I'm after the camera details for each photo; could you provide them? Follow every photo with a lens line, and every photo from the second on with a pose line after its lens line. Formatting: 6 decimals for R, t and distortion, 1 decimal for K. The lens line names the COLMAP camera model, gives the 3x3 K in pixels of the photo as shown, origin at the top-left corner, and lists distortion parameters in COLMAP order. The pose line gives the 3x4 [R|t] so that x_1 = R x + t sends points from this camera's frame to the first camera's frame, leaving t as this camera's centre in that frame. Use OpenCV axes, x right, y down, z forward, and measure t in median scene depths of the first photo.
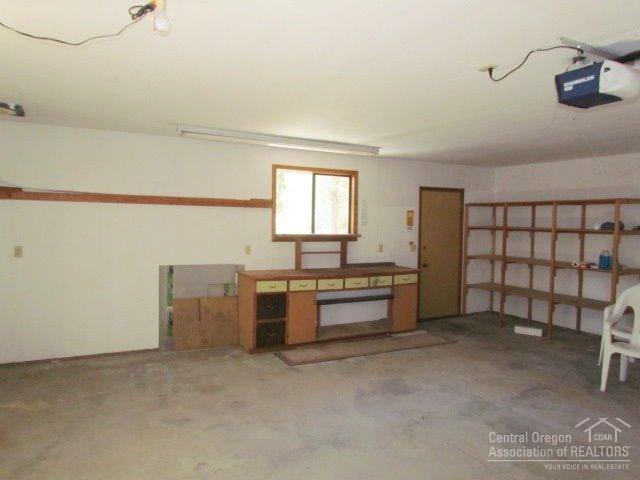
lens RADIAL K [[451.7, 0, 320.0], [0, 451.7, 240.0], [0, 0, 1]] dist [-0.035014, 0.001286]
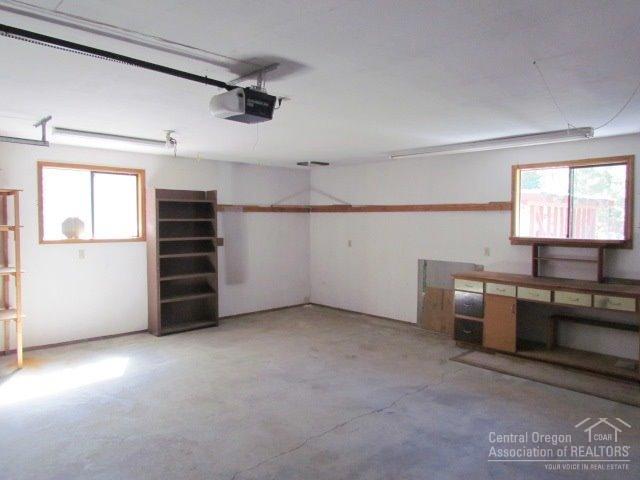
lens RADIAL K [[451.7, 0, 320.0], [0, 451.7, 240.0], [0, 0, 1]] dist [-0.035014, 0.001286]
pose [[0.271718, 0.022478, -0.962114, 0.772764], [-0.039965, 0.999128, 0.012056, -0.001803], [0.961547, 0.035175, 0.272380, 0.366179]]
